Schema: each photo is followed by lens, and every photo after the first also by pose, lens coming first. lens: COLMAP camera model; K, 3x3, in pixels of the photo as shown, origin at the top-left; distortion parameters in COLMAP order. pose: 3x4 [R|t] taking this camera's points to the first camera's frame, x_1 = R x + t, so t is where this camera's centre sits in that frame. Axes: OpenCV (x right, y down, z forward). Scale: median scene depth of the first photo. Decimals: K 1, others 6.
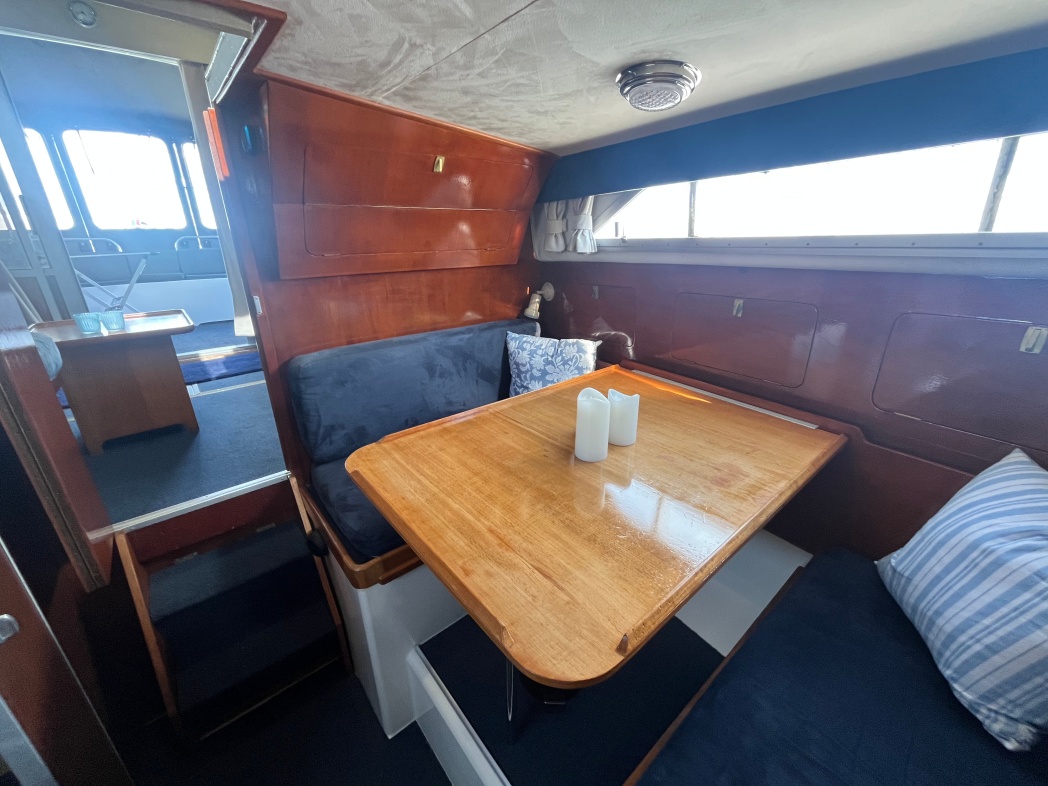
lens RADIAL K [[427.4, 0, 521.8], [0, 427.4, 391.7], [0, 0, 1]] dist [-0.002750, -0.000126]
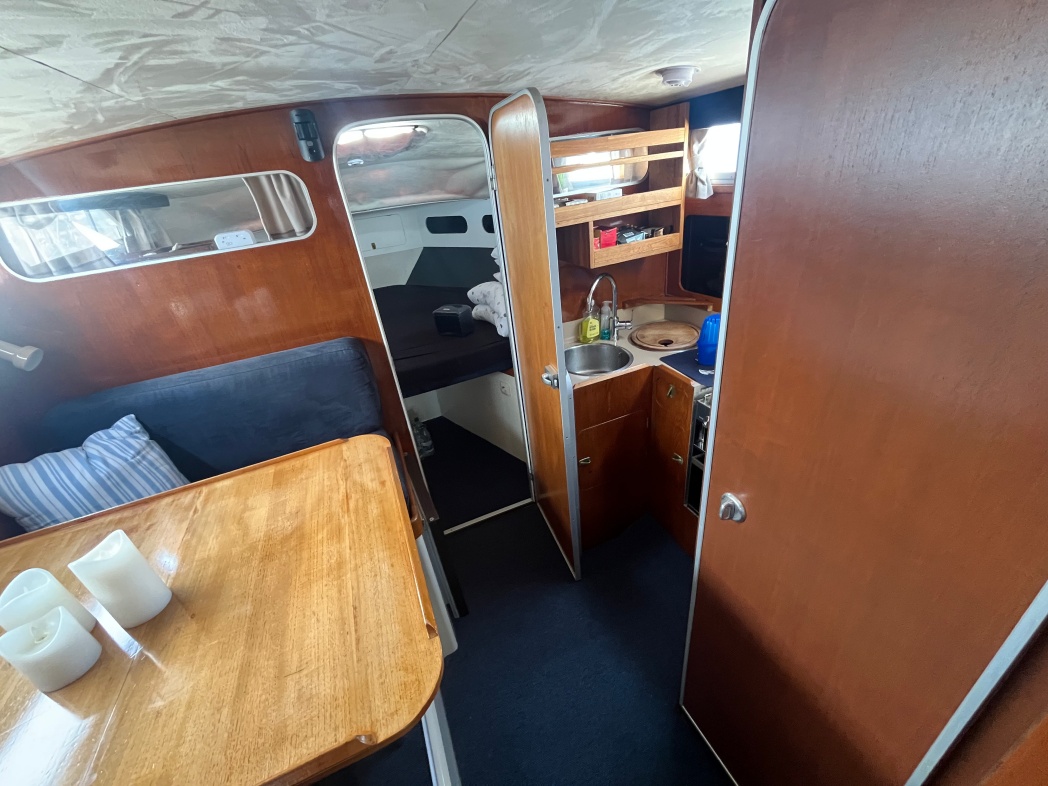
lens RADIAL K [[427.4, 0, 521.8], [0, 427.4, 391.7], [0, 0, 1]] dist [-0.002750, -0.000126]
pose [[-0.946423, -0.035168, 0.321009, -0.402336], [0.221867, 0.651483, 0.725497, -0.292407], [-0.234646, 0.757848, -0.608776, 0.597498]]
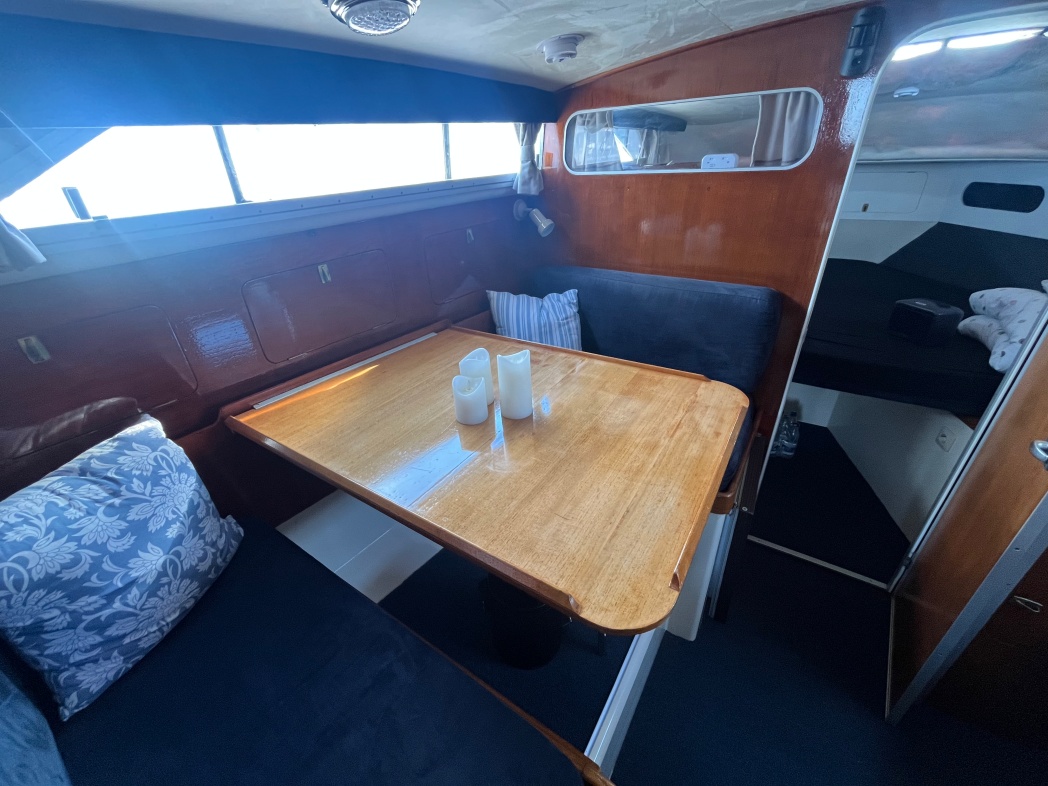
lens RADIAL K [[427.4, 0, 521.8], [0, 427.4, 391.7], [0, 0, 1]] dist [-0.002750, -0.000126]
pose [[-0.285889, -0.439198, 0.851688, -0.404854], [0.377760, 0.765154, 0.521379, -0.246282], [-0.880661, 0.470791, -0.052838, 0.602109]]
